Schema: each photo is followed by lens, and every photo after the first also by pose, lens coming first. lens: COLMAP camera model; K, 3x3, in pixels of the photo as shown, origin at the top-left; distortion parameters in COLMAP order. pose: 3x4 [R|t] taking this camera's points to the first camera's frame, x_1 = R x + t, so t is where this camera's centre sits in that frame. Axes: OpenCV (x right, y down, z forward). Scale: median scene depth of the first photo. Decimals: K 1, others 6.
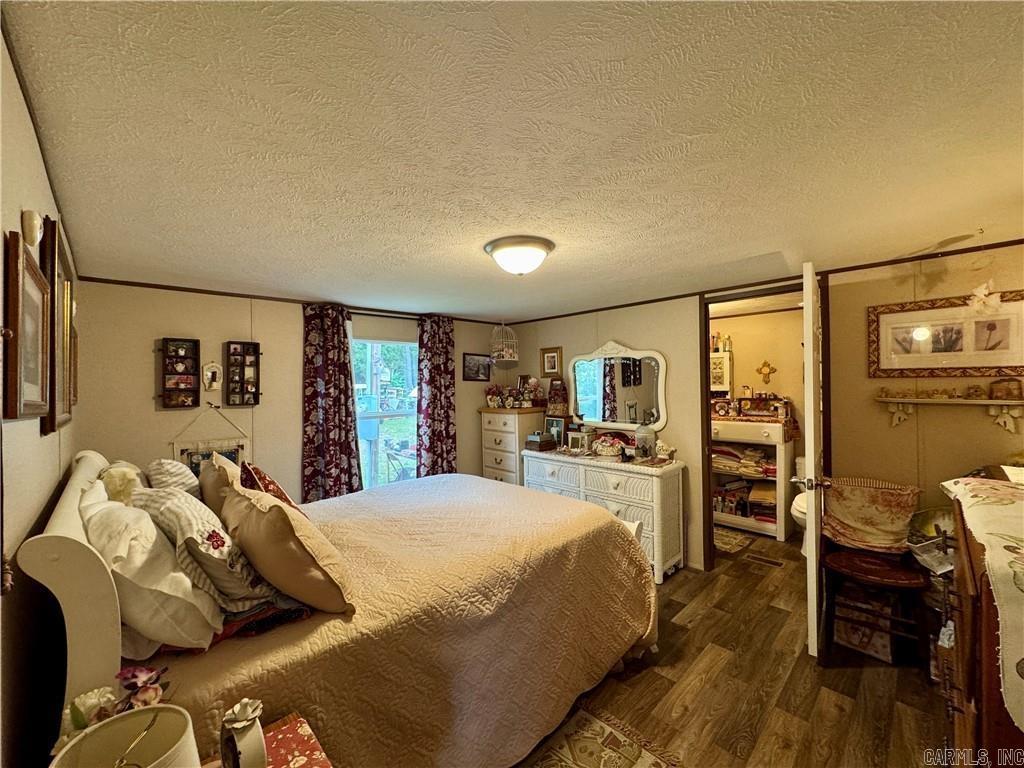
lens RADIAL K [[409.5, 0, 511.0], [0, 409.5, 383.8], [0, 0, 1]] dist [-0.002801, 0.000727]
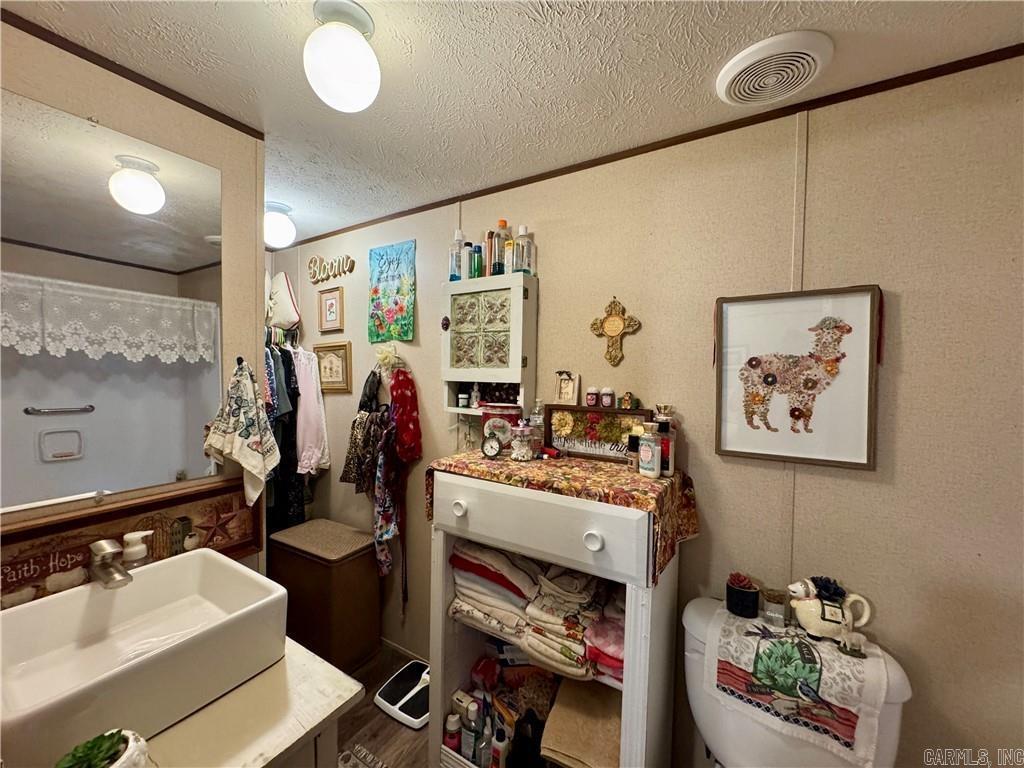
lens RADIAL K [[409.5, 0, 510.9], [0, 409.5, 385.2], [0, 0, 1]] dist [-0.002801, 0.000727]
pose [[0.973128, 0.020380, 0.229361, 0.482094], [-0.028571, 0.999065, 0.032447, 0.008123], [-0.228485, -0.038129, 0.972800, 0.716244]]
